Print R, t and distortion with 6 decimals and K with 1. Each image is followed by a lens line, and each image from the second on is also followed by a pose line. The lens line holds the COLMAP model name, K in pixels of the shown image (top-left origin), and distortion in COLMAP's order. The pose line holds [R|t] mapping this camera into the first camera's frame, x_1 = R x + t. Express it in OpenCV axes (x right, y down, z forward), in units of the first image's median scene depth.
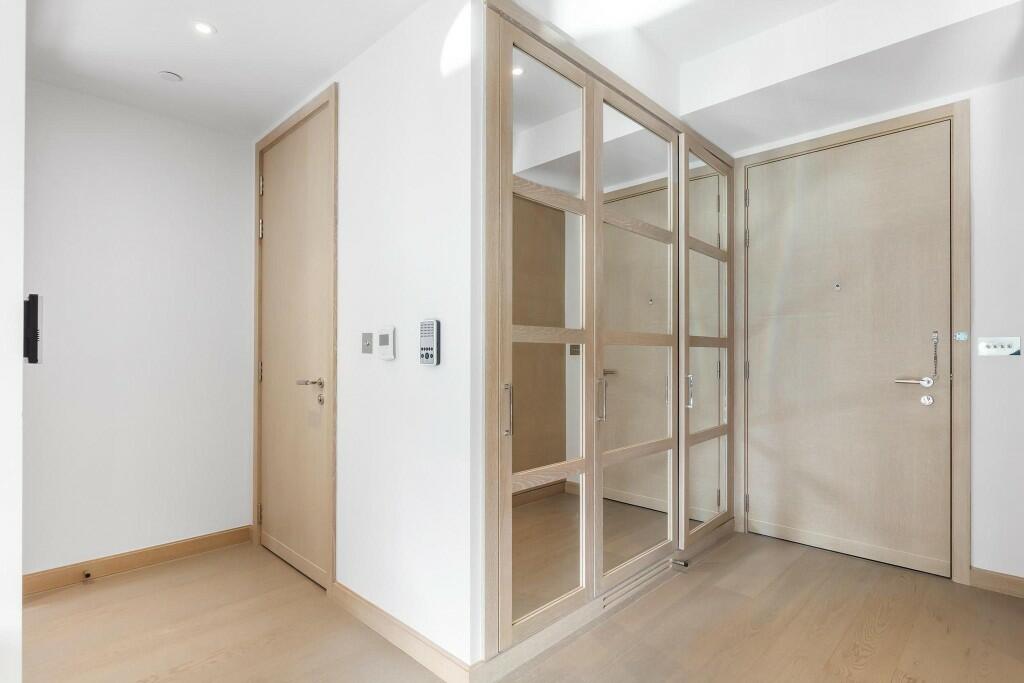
lens RADIAL K [[511.5, 0, 515.8], [0, 511.5, 345.4], [0, 0, 1]] dist [-0.011976, 0.000198]
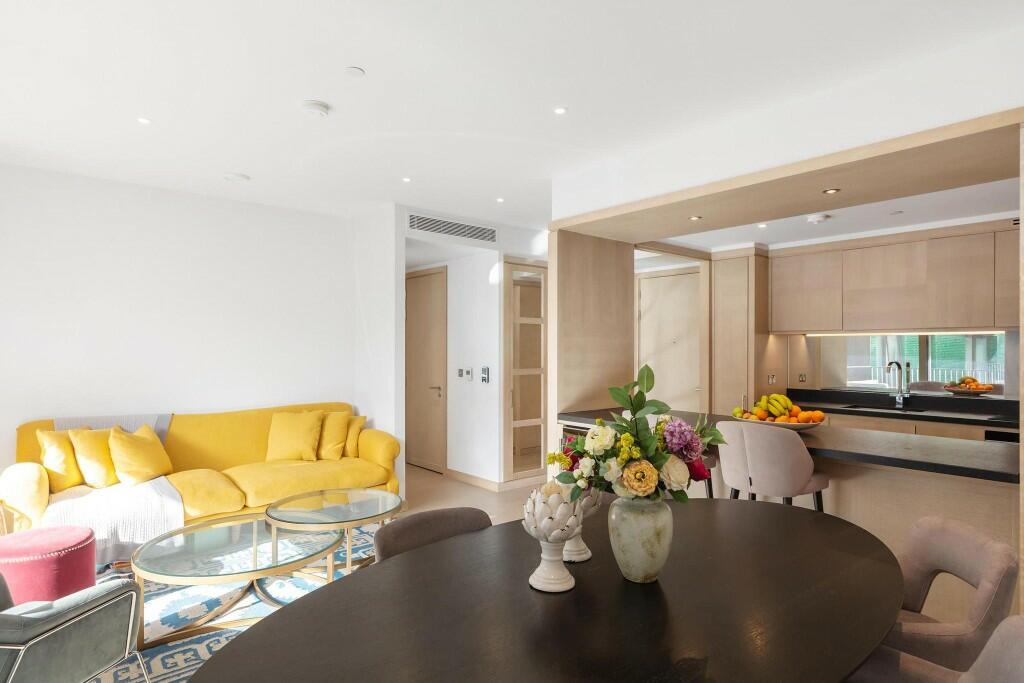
lens RADIAL K [[580.1, 0, 510.5], [0, 580.1, 342.6], [0, 0, 1]] dist [-0.001566, 0.000724]
pose [[0.993332, 0.003470, -0.115234, 0.313229], [-0.002784, 0.999977, 0.006119, -0.187739], [0.115253, -0.005757, 0.993320, -1.995035]]
